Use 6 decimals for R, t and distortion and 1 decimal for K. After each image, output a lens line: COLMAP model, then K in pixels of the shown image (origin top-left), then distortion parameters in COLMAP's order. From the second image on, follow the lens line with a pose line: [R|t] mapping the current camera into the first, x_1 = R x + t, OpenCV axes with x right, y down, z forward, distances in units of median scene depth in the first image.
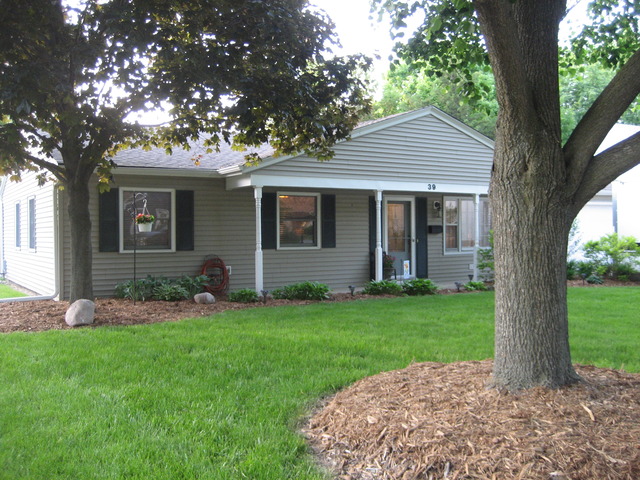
lens RADIAL K [[717.1, 0, 320.0], [0, 717.1, 240.0], [0, 0, 1]] dist [-0.201604, 0.501374]
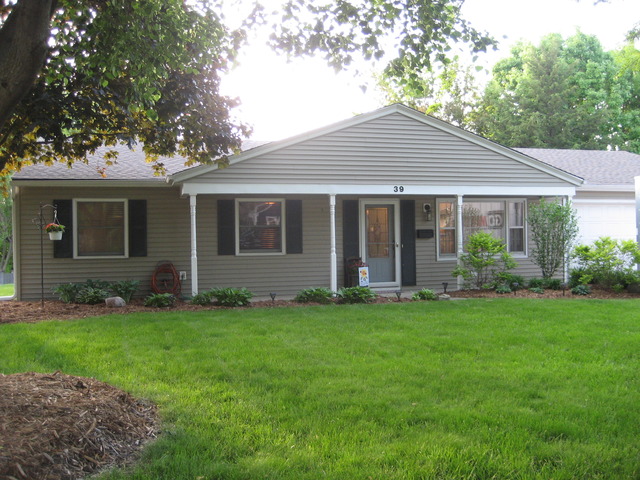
lens RADIAL K [[717.1, 0, 320.0], [0, 717.1, 240.0], [0, 0, 1]] dist [-0.201604, 0.501374]
pose [[0.952743, -0.006468, -0.303708, 0.361326], [0.004995, 0.999972, -0.005627, -0.002378], [0.303735, 0.003844, 0.952749, 0.071754]]
